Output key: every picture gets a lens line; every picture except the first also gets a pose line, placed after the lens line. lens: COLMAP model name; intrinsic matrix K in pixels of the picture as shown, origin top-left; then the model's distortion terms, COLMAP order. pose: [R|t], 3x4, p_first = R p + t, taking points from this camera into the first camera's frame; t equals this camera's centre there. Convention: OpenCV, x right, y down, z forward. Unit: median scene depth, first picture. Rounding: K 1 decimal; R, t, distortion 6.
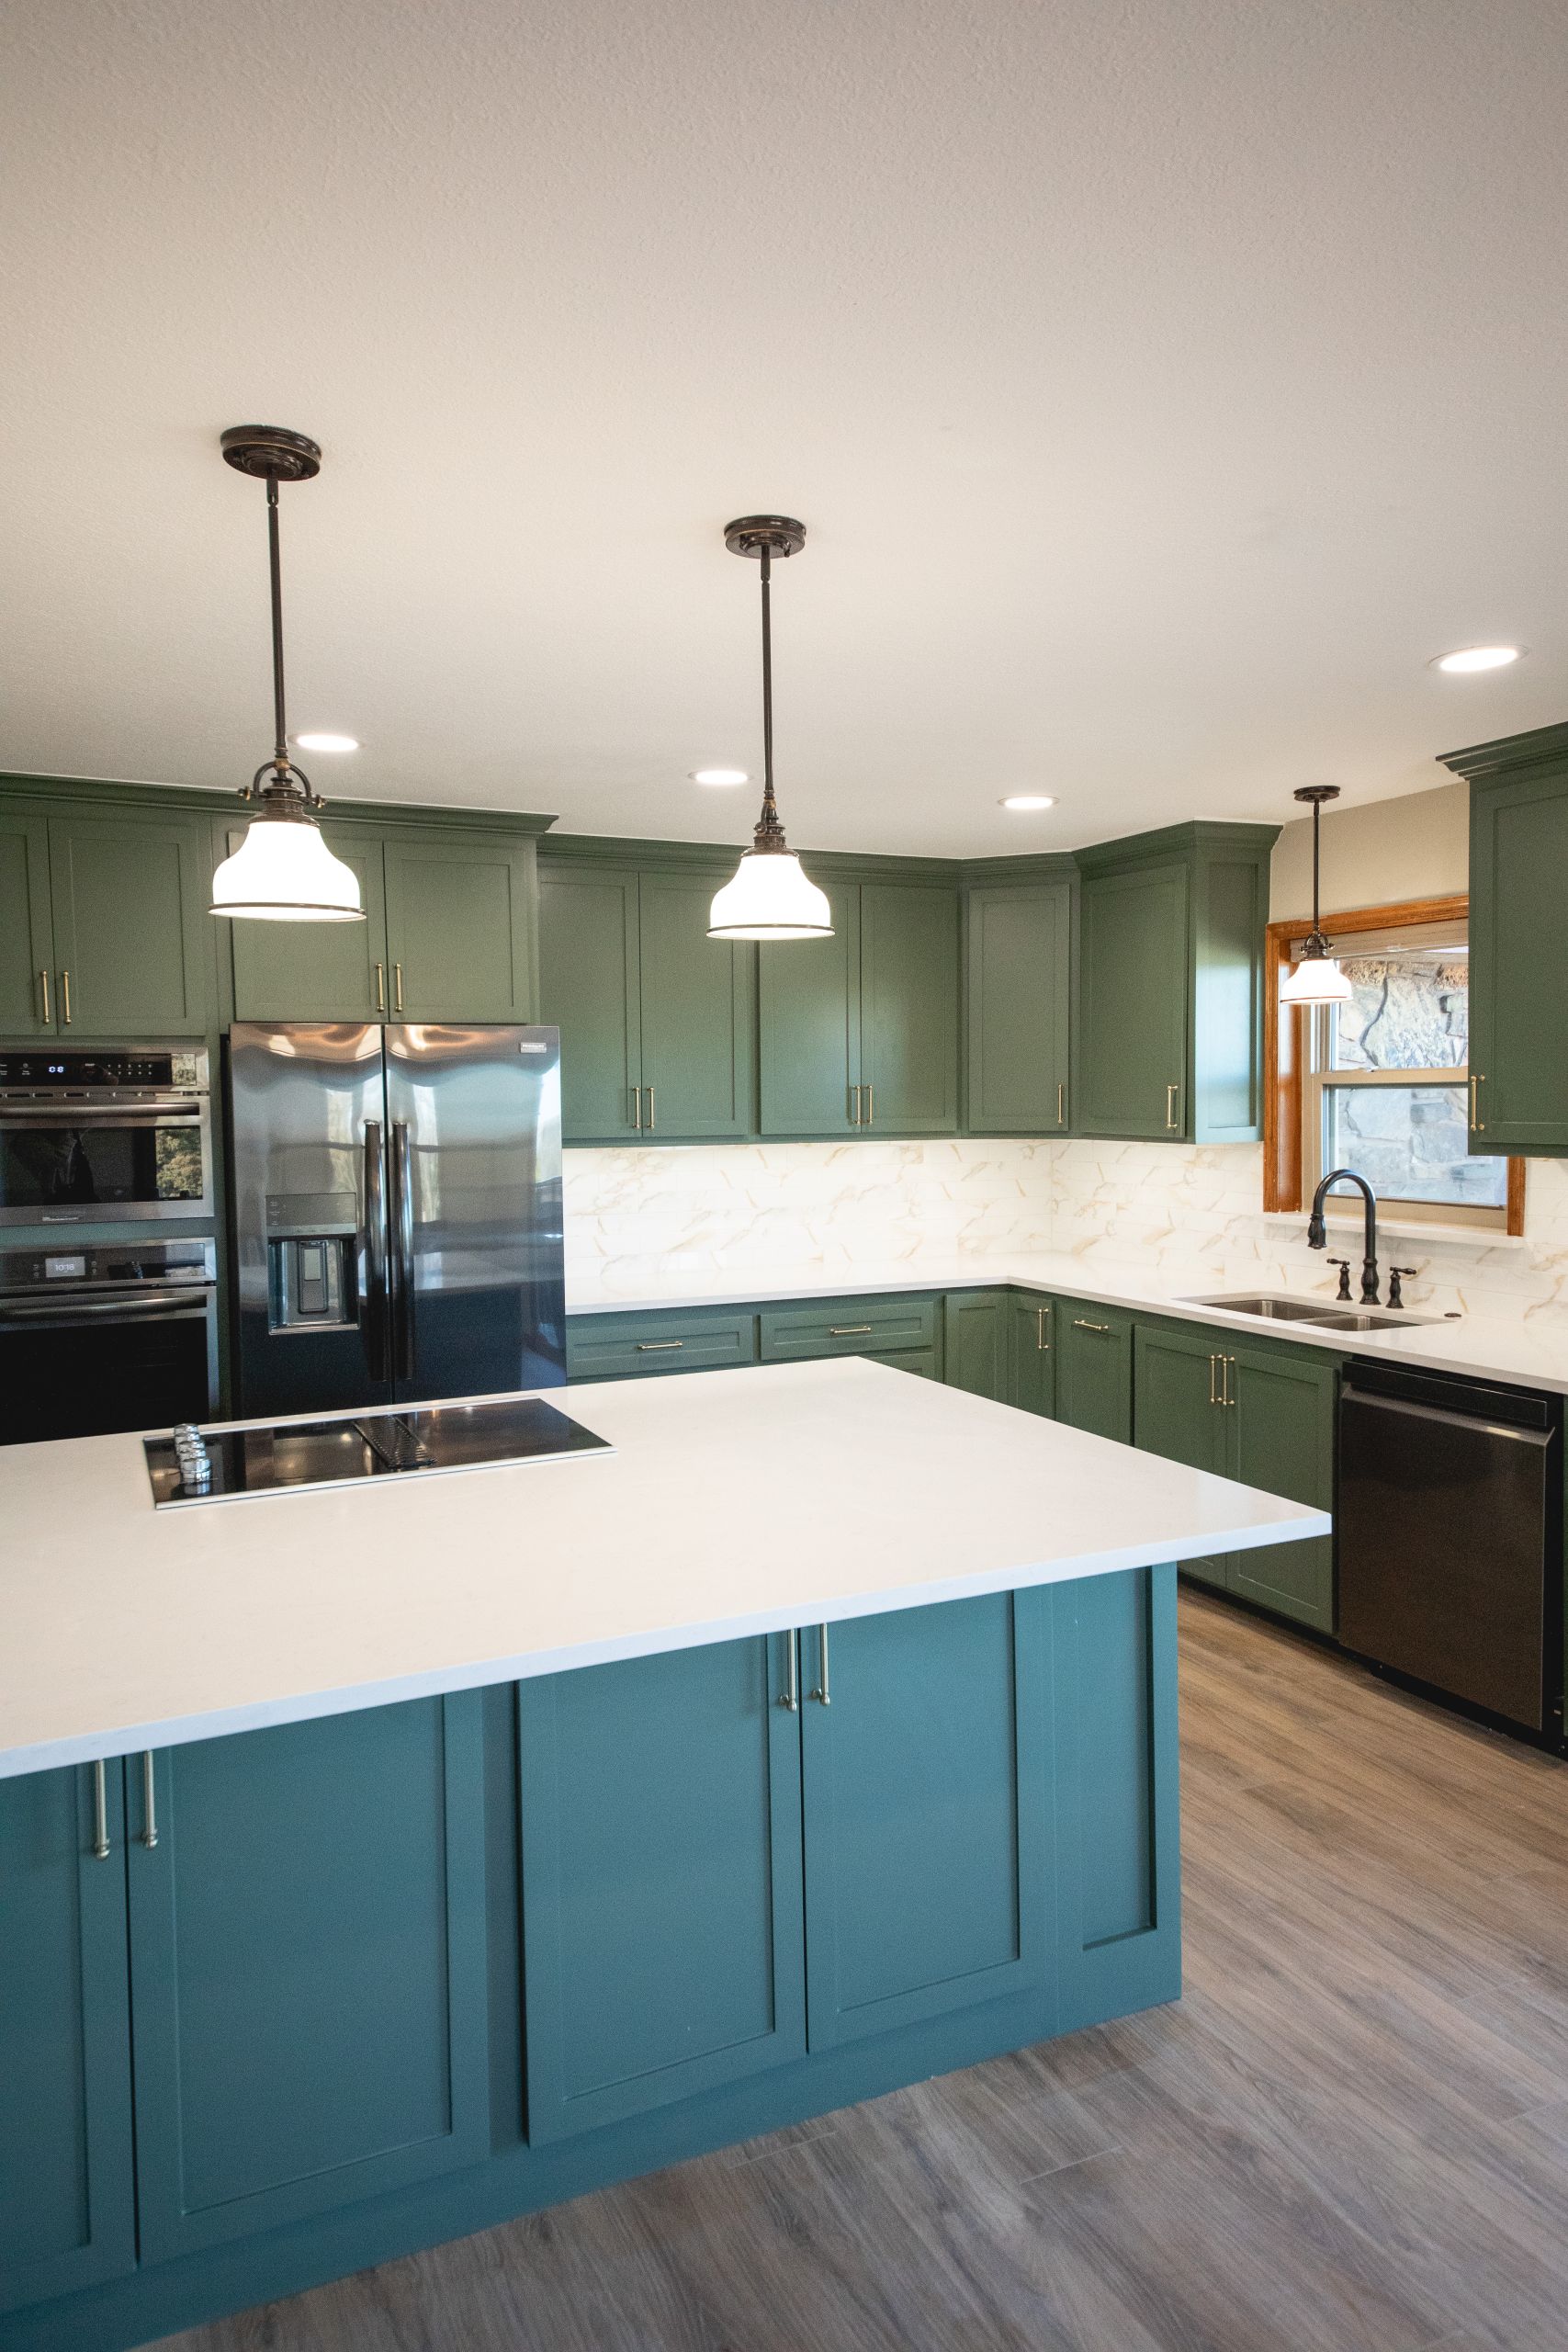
lens RADIAL K [[1523.7, 0, 784.0], [0, 1523.7, 1176.0], [0, 0, 1]] dist [0.087069, -0.047851]
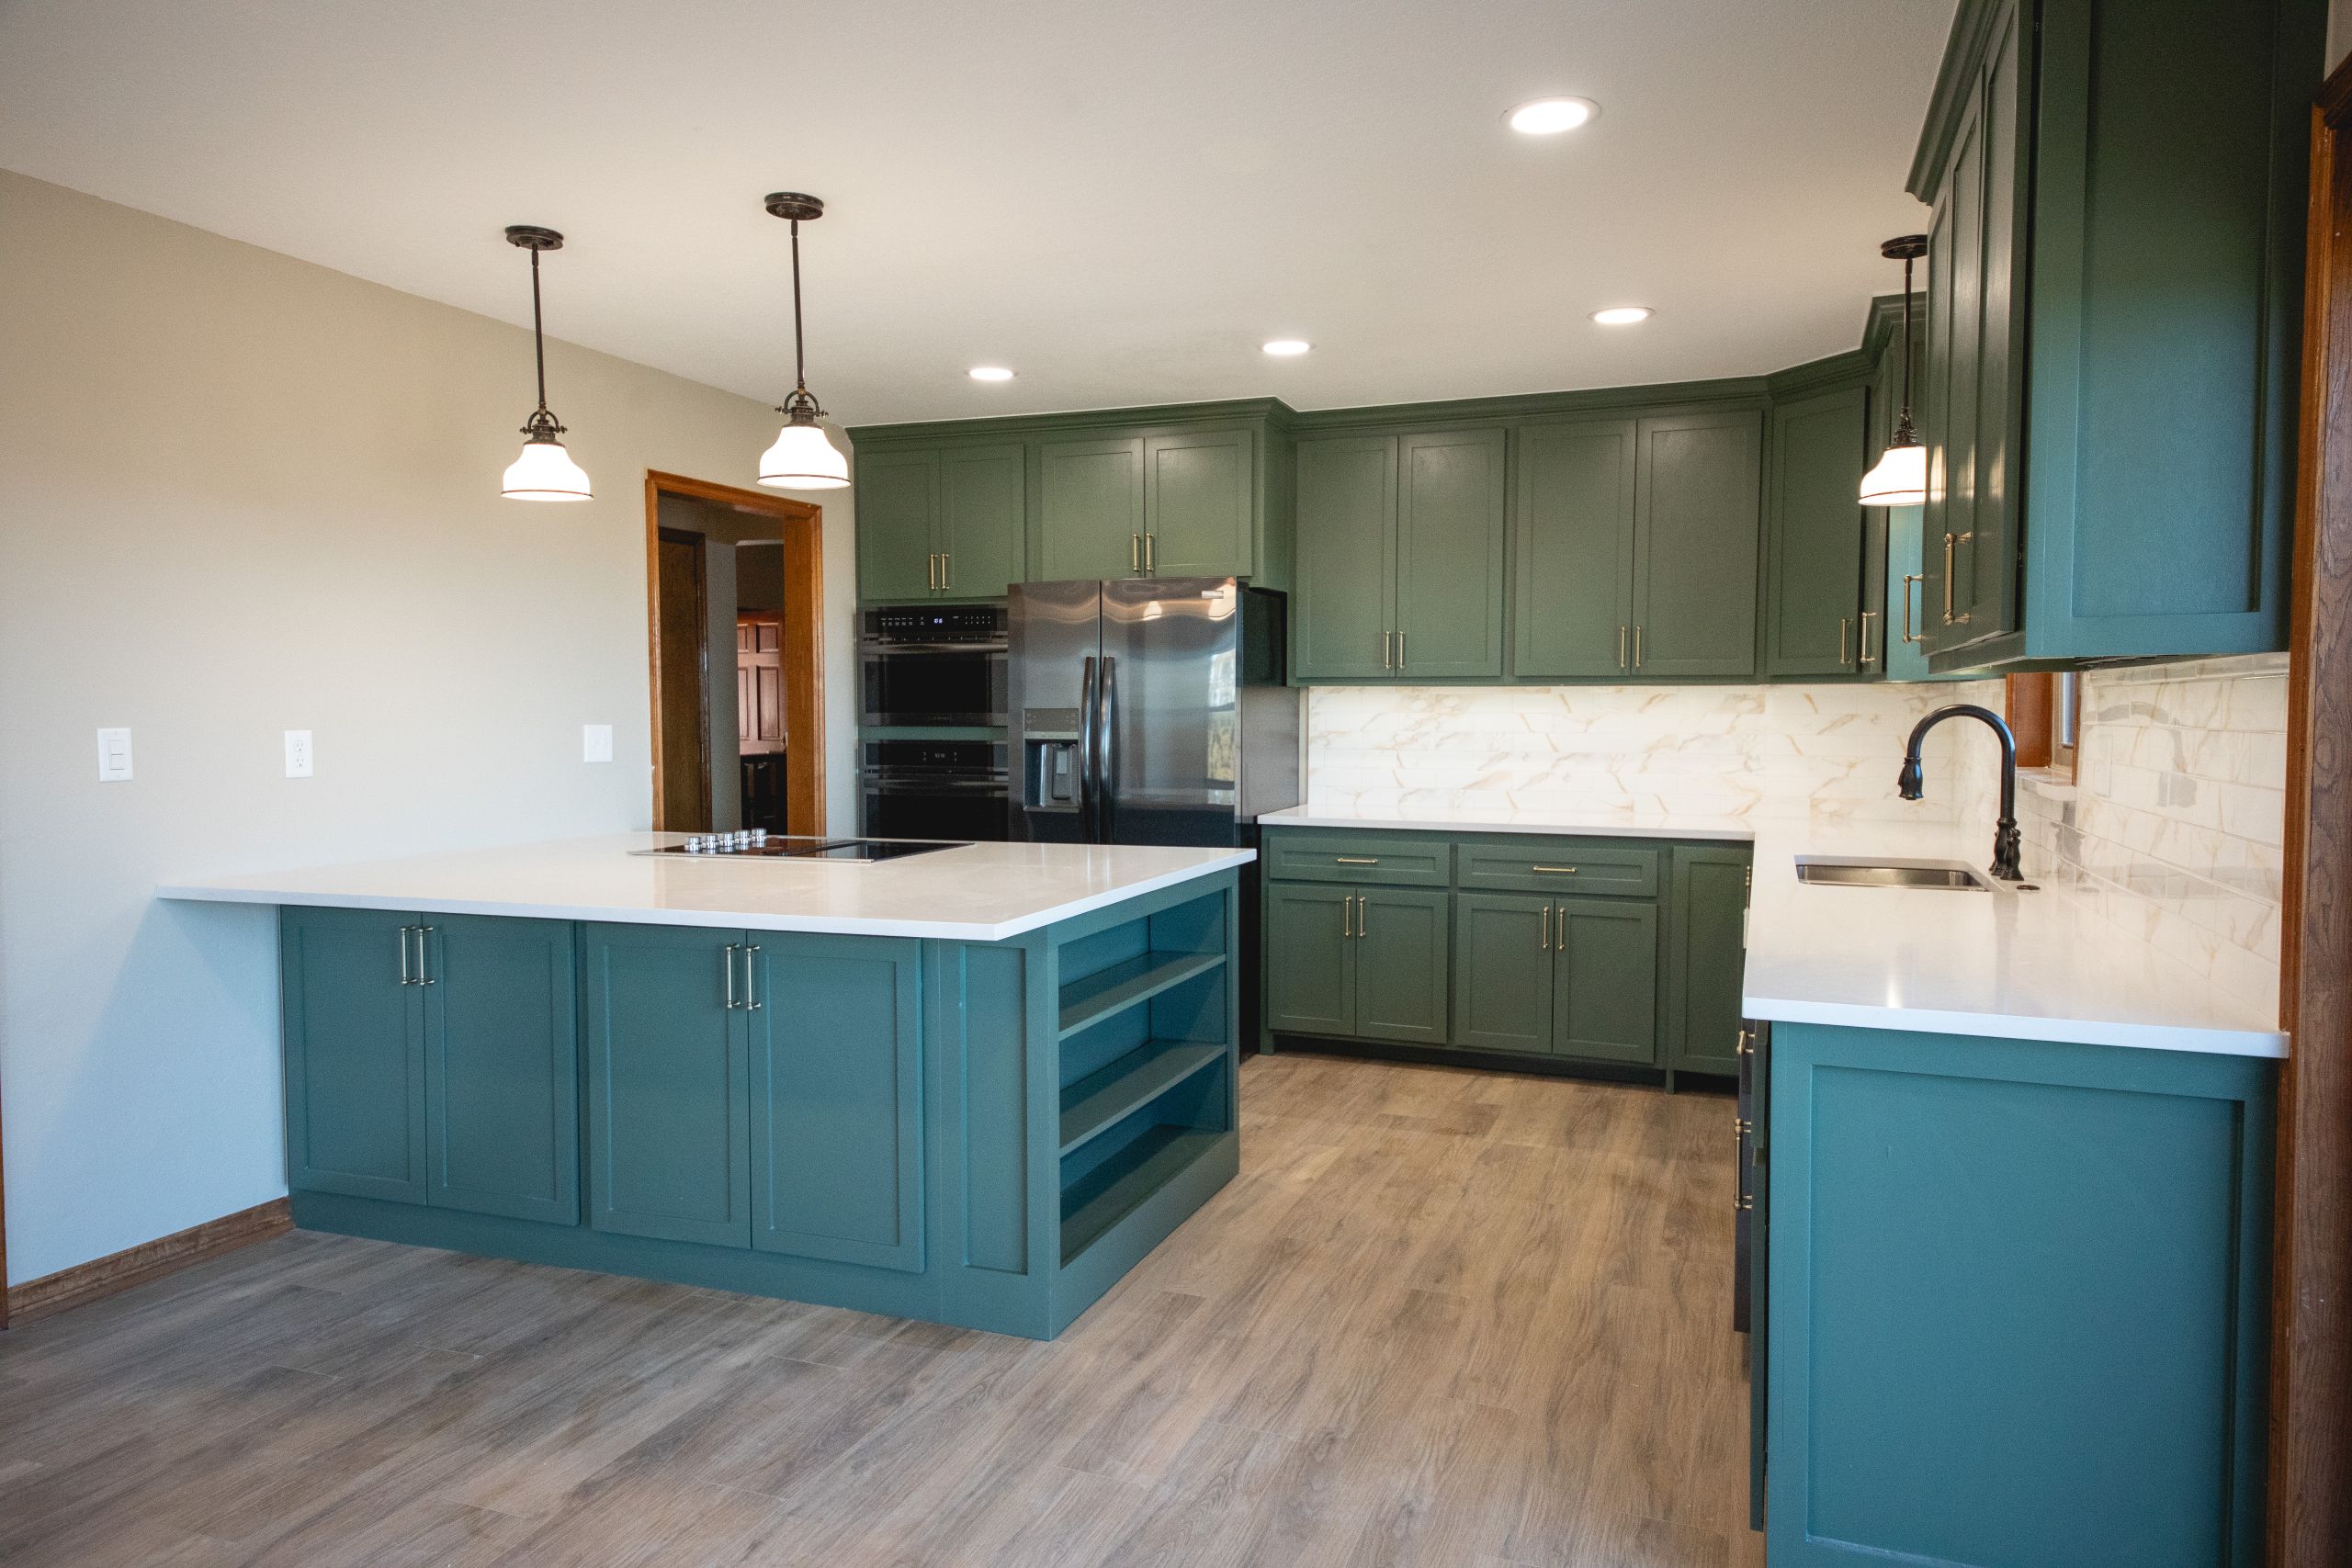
lens RADIAL K [[1523.7, 0, 1176.0], [0, 1523.7, 784.0], [0, 0, 1]] dist [0.087069, -0.047851]
pose [[0.690315, 0.048601, -0.721875, 0.629156], [-0.046692, 0.998654, 0.022585, 0.035980], [0.722001, 0.018115, 0.691655, 0.131360]]
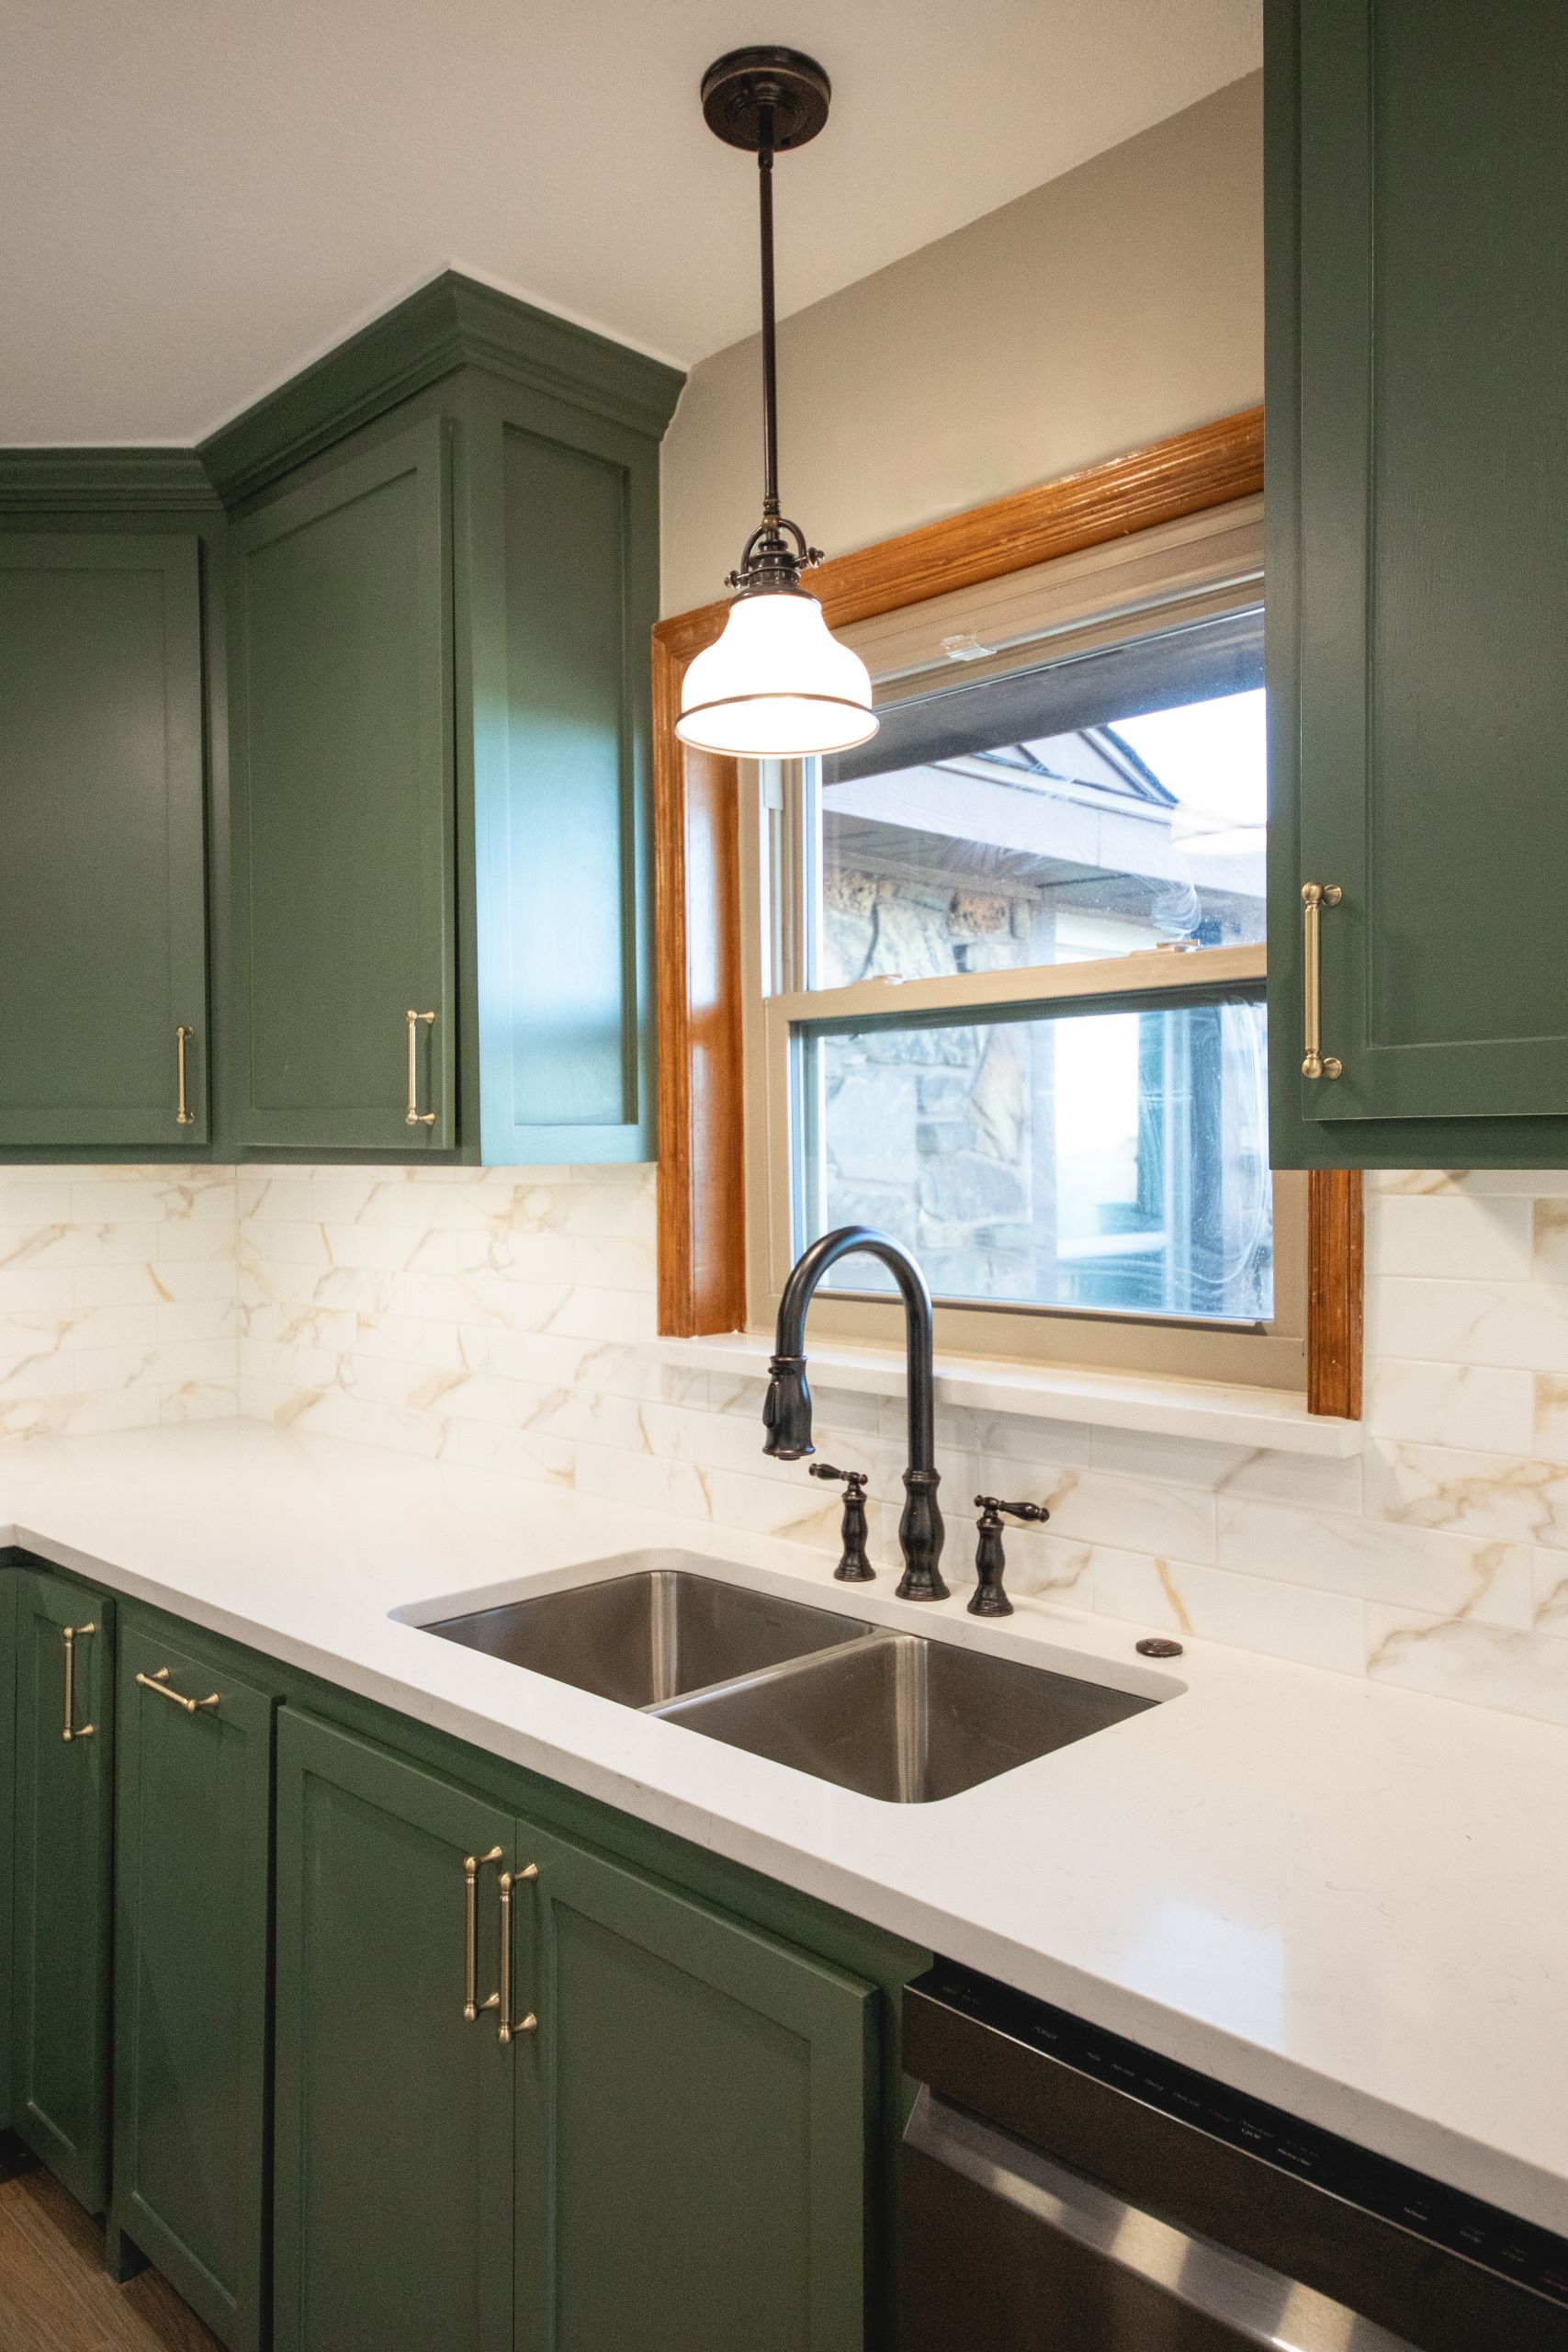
lens RADIAL K [[1660.4, 0, 784.0], [0, 1660.4, 1176.0], [0, 0, 1]] dist [0.006670, 0.000647]
pose [[0.940233, 0.001225, 0.340530, 0.203301], [0.013845, 0.999029, -0.041820, -0.000264], [-0.340251, 0.044035, 0.939303, 0.602596]]
